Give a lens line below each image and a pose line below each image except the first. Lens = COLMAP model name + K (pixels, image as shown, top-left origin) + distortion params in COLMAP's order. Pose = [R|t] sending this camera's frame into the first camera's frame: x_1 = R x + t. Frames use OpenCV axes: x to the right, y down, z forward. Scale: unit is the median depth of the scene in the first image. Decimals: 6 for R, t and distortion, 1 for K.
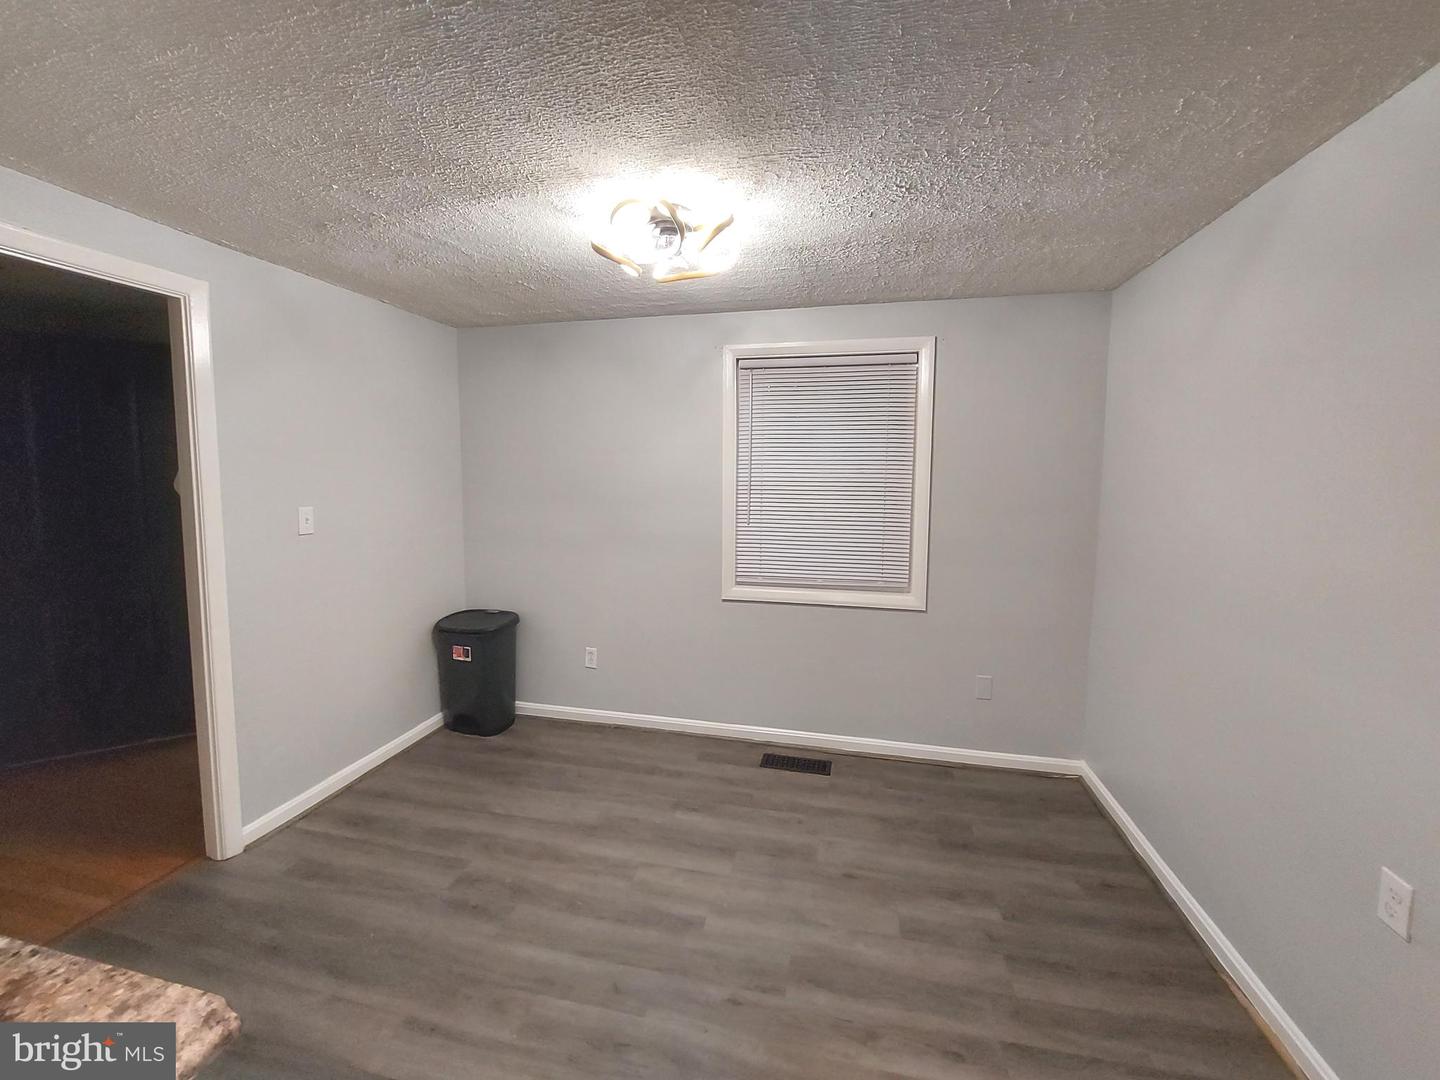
lens RADIAL K [[576.6, 0, 718.7], [0, 576.6, 521.4], [0, 0, 1]] dist [-0.015176, -0.000479]
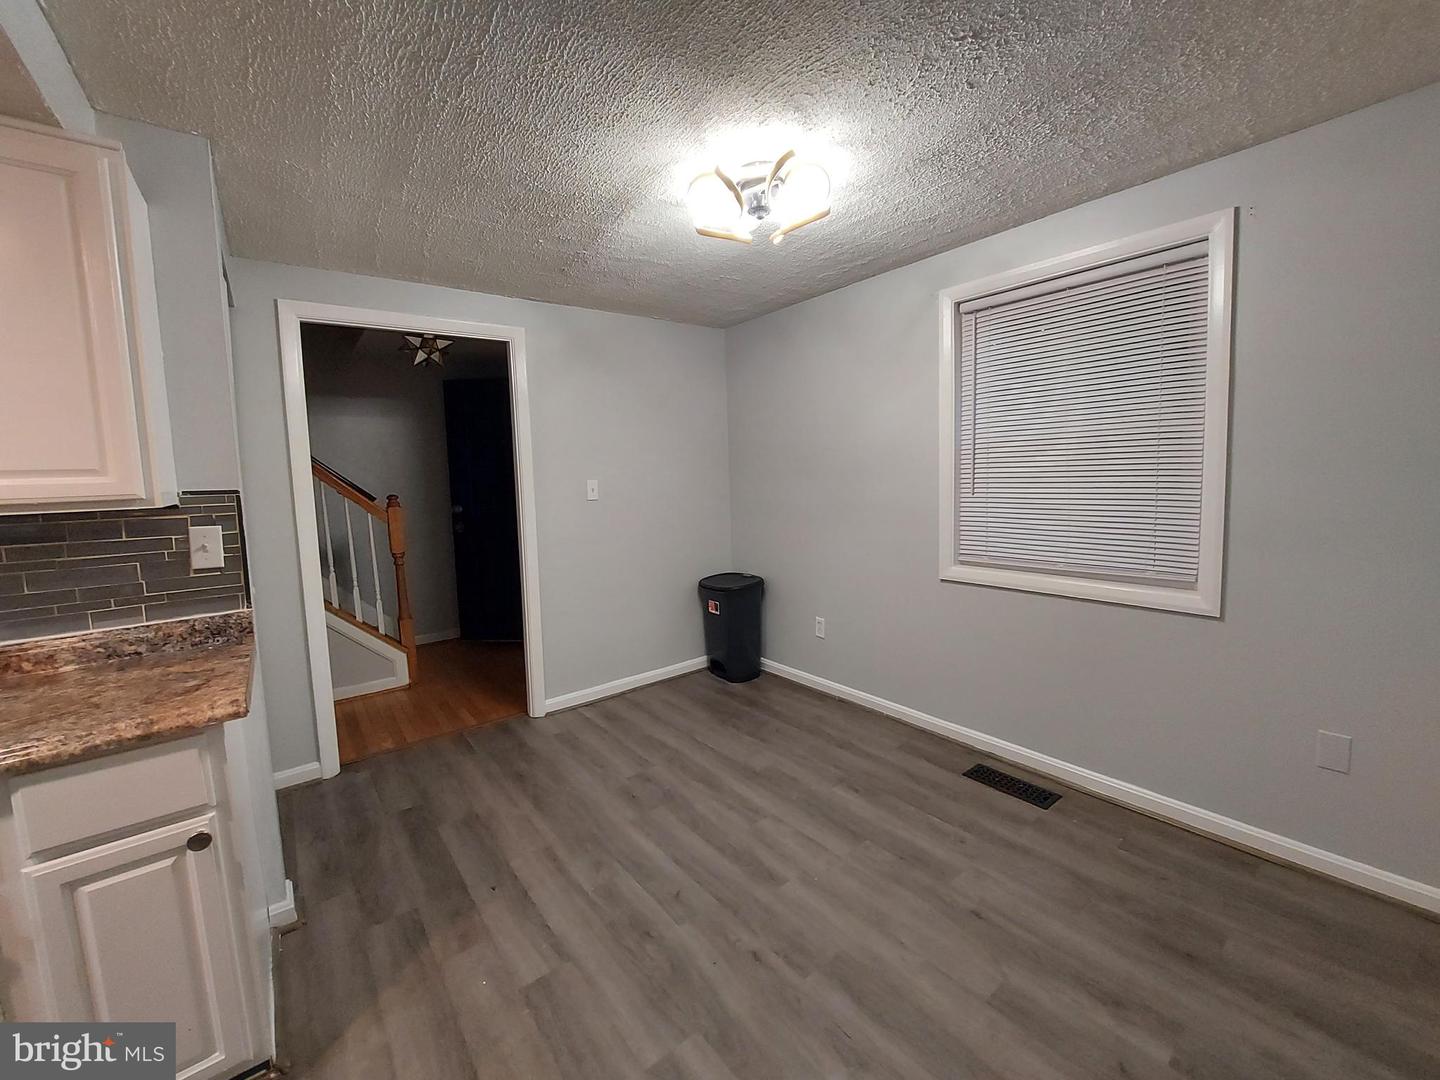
lens RADIAL K [[576.6, 0, 719.4], [0, 576.6, 522.1], [0, 0, 1]] dist [-0.015176, -0.000479]
pose [[0.775534, 0.021934, -0.630925, 0.408137], [-0.014266, 0.999750, 0.017221, 0.050009], [0.631145, -0.004355, 0.775653, 0.133357]]
